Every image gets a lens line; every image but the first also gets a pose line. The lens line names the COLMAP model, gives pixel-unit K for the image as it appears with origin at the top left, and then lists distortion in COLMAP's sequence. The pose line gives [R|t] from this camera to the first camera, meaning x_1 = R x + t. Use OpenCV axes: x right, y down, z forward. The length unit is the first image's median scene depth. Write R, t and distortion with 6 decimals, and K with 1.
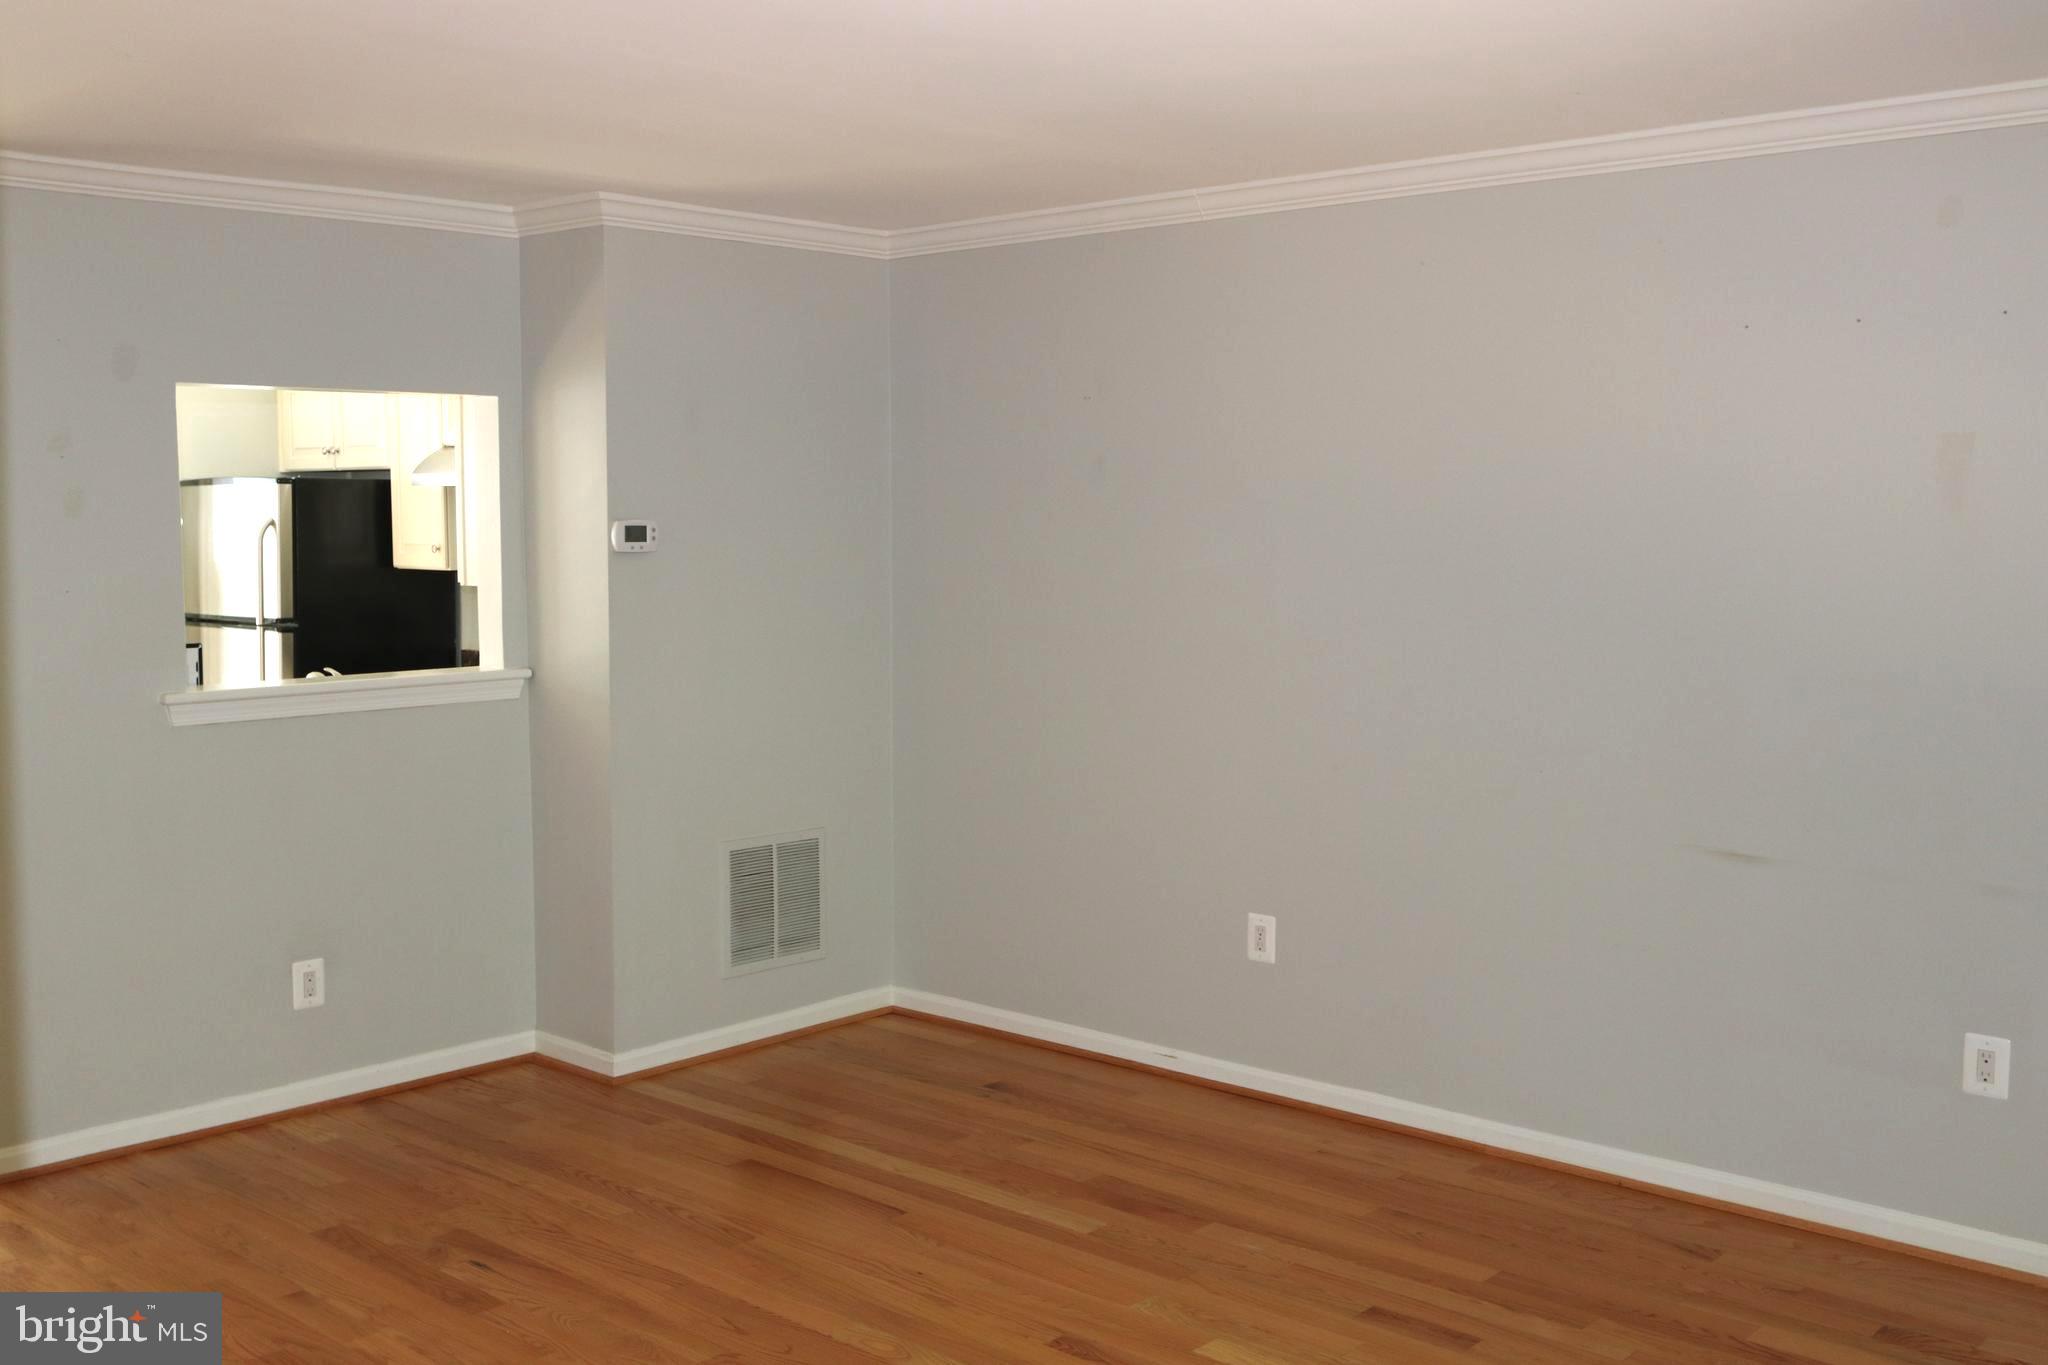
lens RADIAL K [[2010.0, 0, 1018.2], [0, 2010.0, 653.0], [0, 0, 1]] dist [-0.075946, 0.081602]
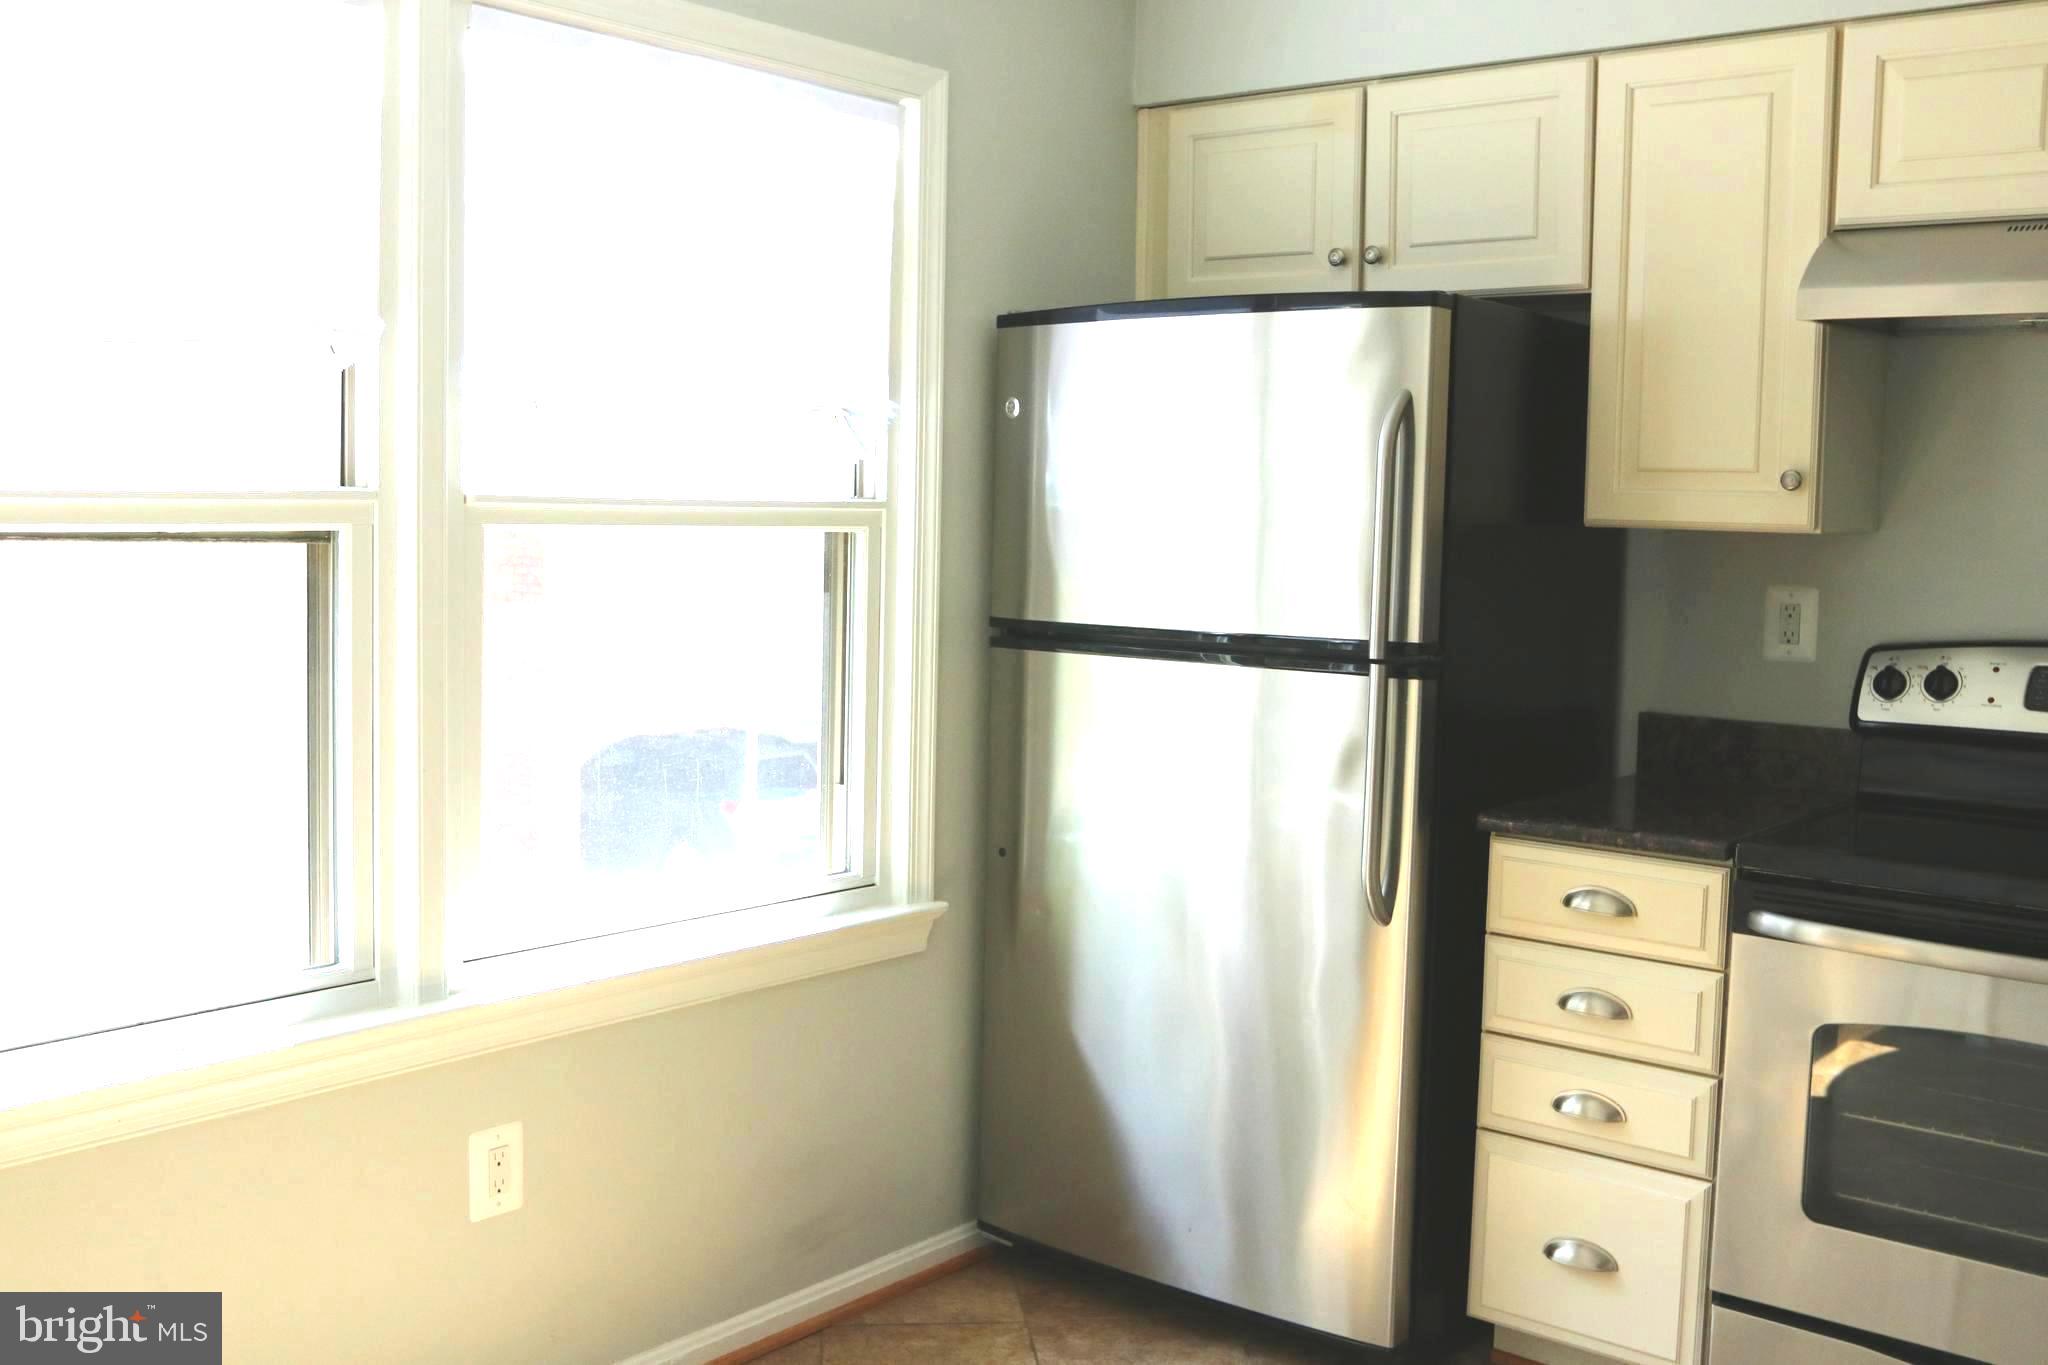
lens RADIAL K [[2010.0, 0, 1018.2], [0, 2010.0, 653.0], [0, 0, 1]] dist [-0.075946, 0.081602]
pose [[0.997926, 0.017615, 0.061913, -0.465500], [-0.018341, 0.999769, 0.011179, -0.018220], [-0.061701, -0.012292, 0.998019, 0.590777]]
